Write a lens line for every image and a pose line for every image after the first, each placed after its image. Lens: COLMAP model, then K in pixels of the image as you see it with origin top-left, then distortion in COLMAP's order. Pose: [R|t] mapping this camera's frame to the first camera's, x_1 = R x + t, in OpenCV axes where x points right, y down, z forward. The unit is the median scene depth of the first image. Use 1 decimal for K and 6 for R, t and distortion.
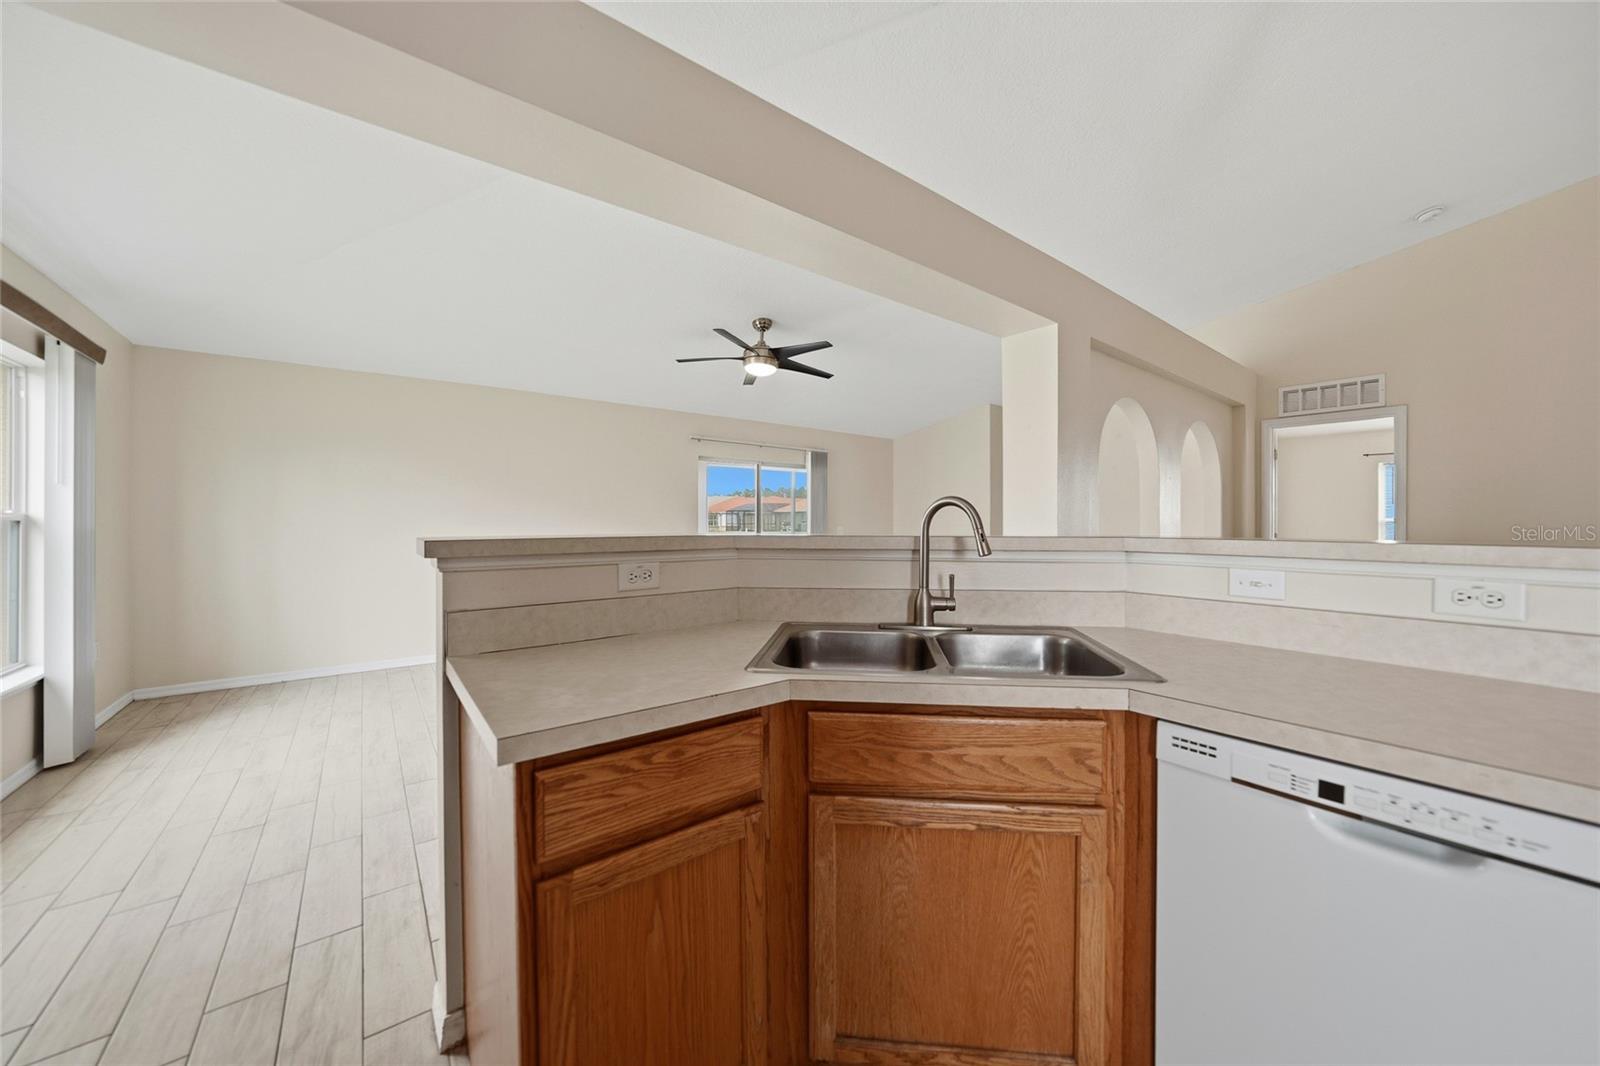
lens RADIAL K [[562.0, 0, 797.8], [0, 562.0, 521.8], [0, 0, 1]] dist [-0.022611, 0.003777]
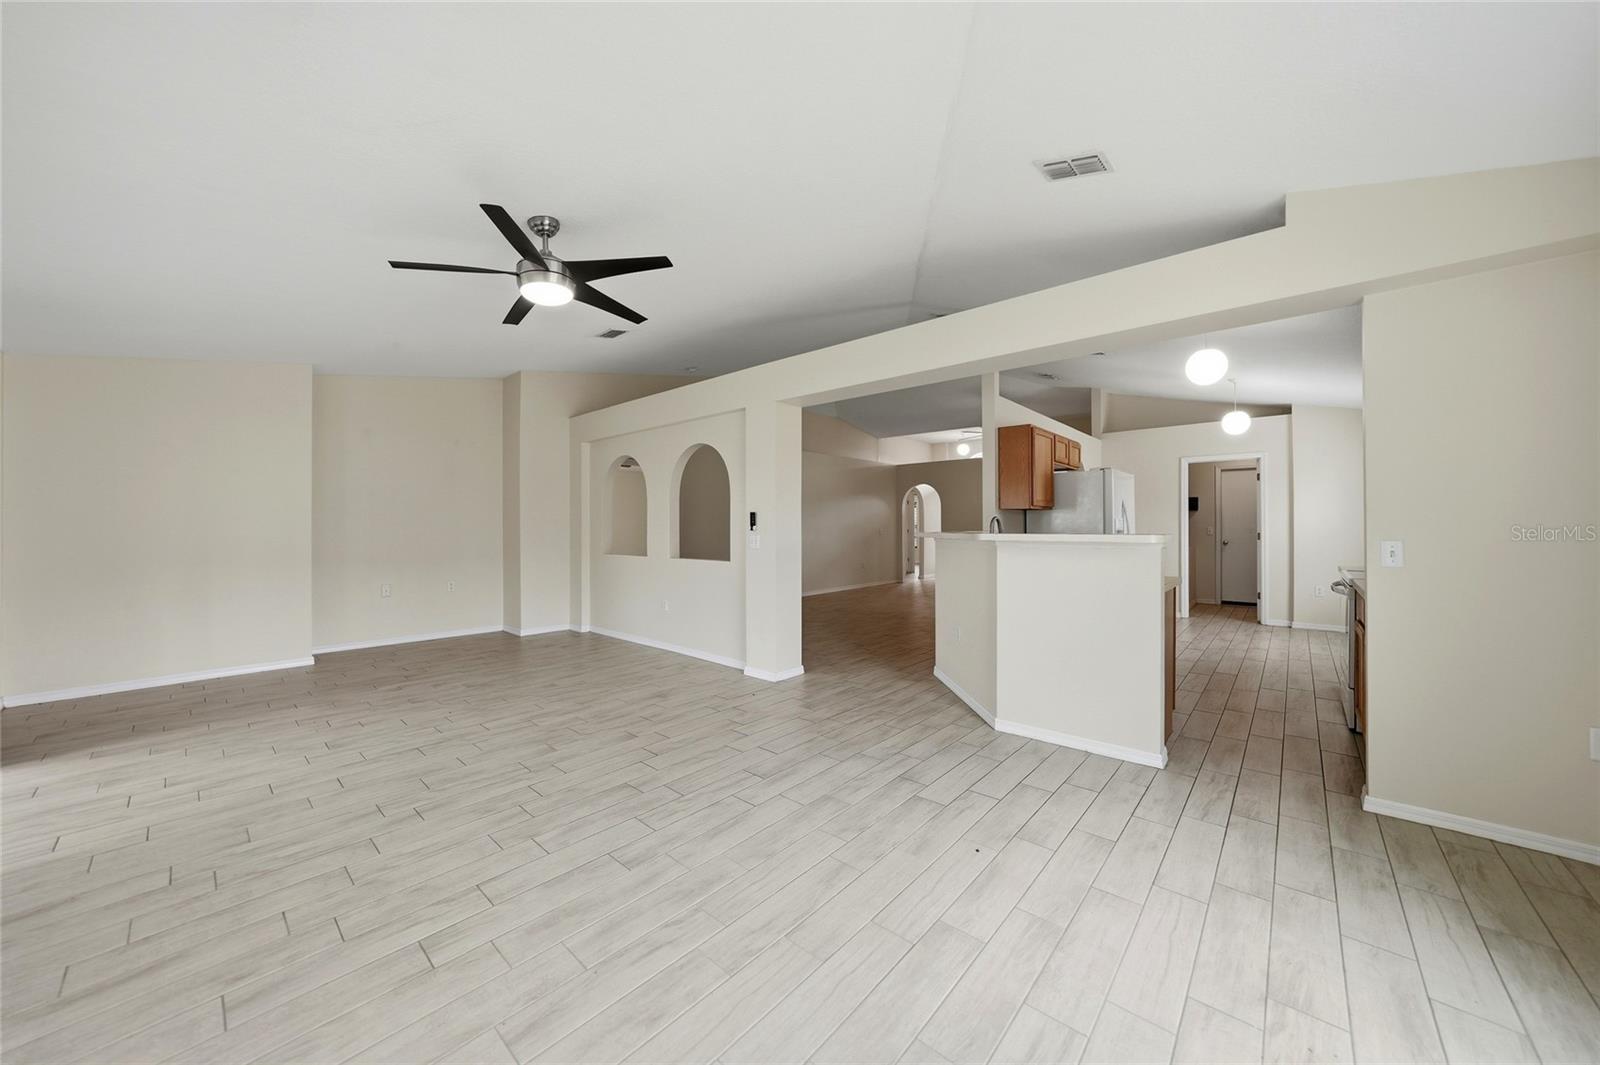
lens RADIAL K [[562.0, 0, 803.4], [0, 562.0, 521.4], [0, 0, 1]] dist [-0.022611, 0.003777]
pose [[-0.177216, 0.008109, 0.984139, -1.967825], [0.002578, 0.999966, -0.007776, -0.007824], [-0.984169, 0.001159, -0.177231, 2.144766]]
